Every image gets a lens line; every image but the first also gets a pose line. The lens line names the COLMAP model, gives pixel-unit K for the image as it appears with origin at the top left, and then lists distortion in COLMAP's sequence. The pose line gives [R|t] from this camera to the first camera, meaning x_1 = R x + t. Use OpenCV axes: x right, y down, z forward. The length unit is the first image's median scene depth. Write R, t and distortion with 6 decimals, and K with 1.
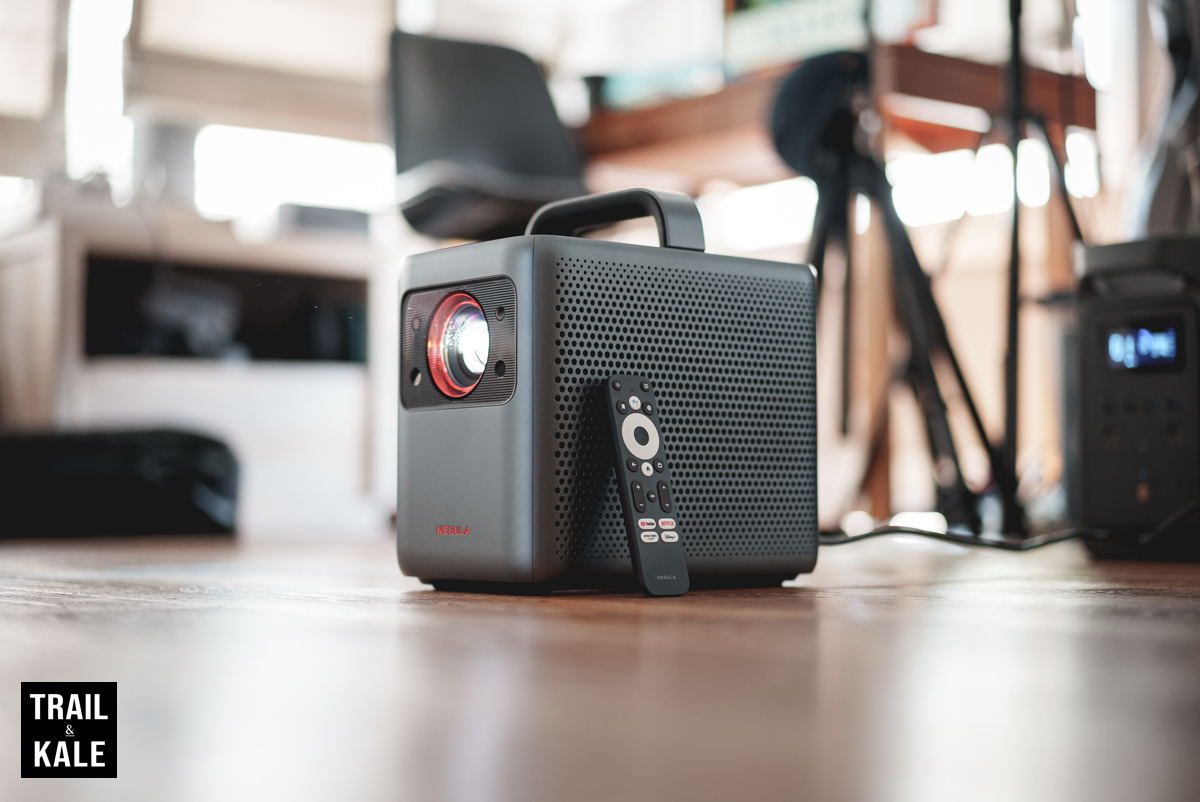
lens RADIAL K [[1907.4, 0, 600.0], [0, 1907.4, 401.0], [0, 0, 1]] dist [0.005270, 0.001110]
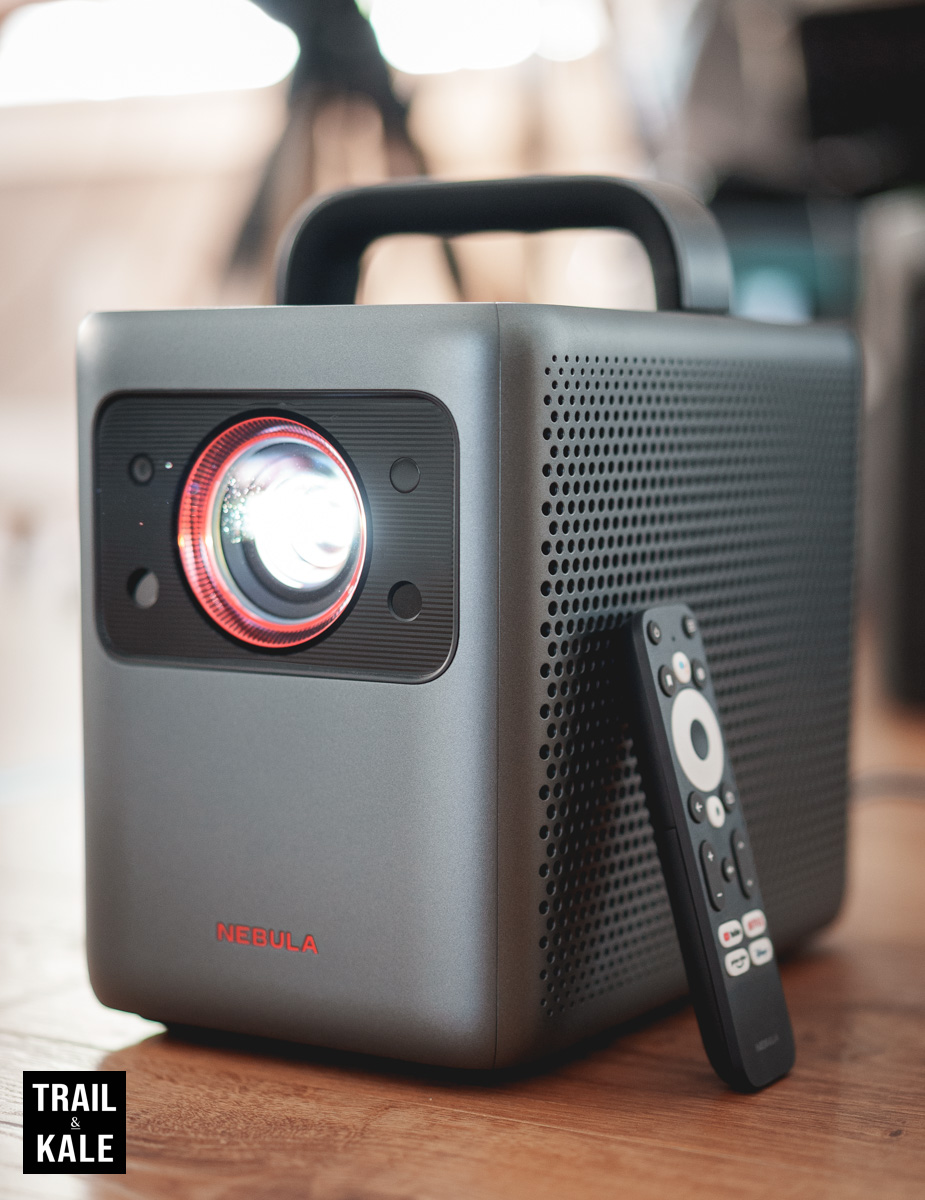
lens RADIAL K [[2444.1, 0, 462.5], [0, 2444.1, 600.0], [0, 0, 1]] dist [-0.047231, -0.125839]
pose [[0.944850, -0.021688, 0.326785, -0.222432], [-0.019748, 0.992216, 0.122949, -0.085924], [-0.326908, -0.122622, 0.937067, 0.450718]]
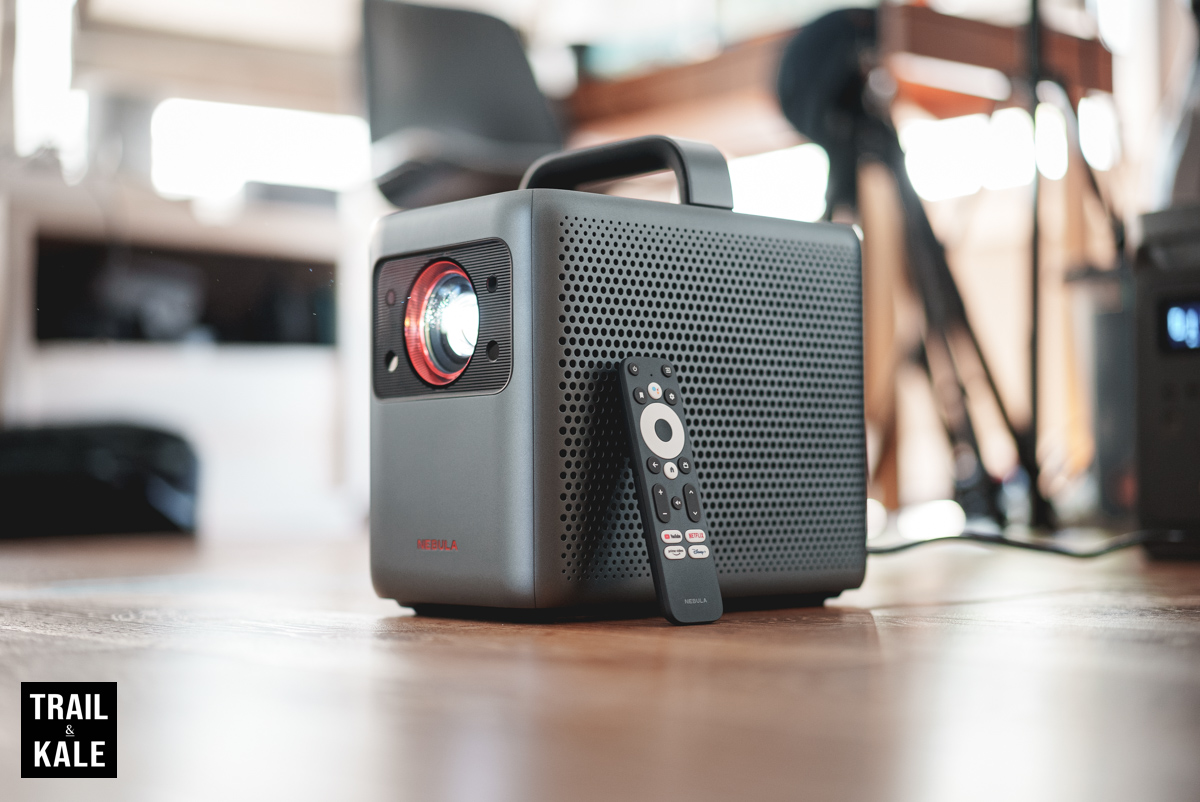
lens RADIAL K [[1907.4, 0, 600.0], [0, 1907.4, 401.0], [0, 0, 1]] dist [0.005270, 0.001110]
pose [[0.999876, -0.007276, 0.013985, -0.017021], [0.007171, 0.999946, 0.007519, -0.000881], [-0.014039, -0.007418, 0.999874, 0.165383]]
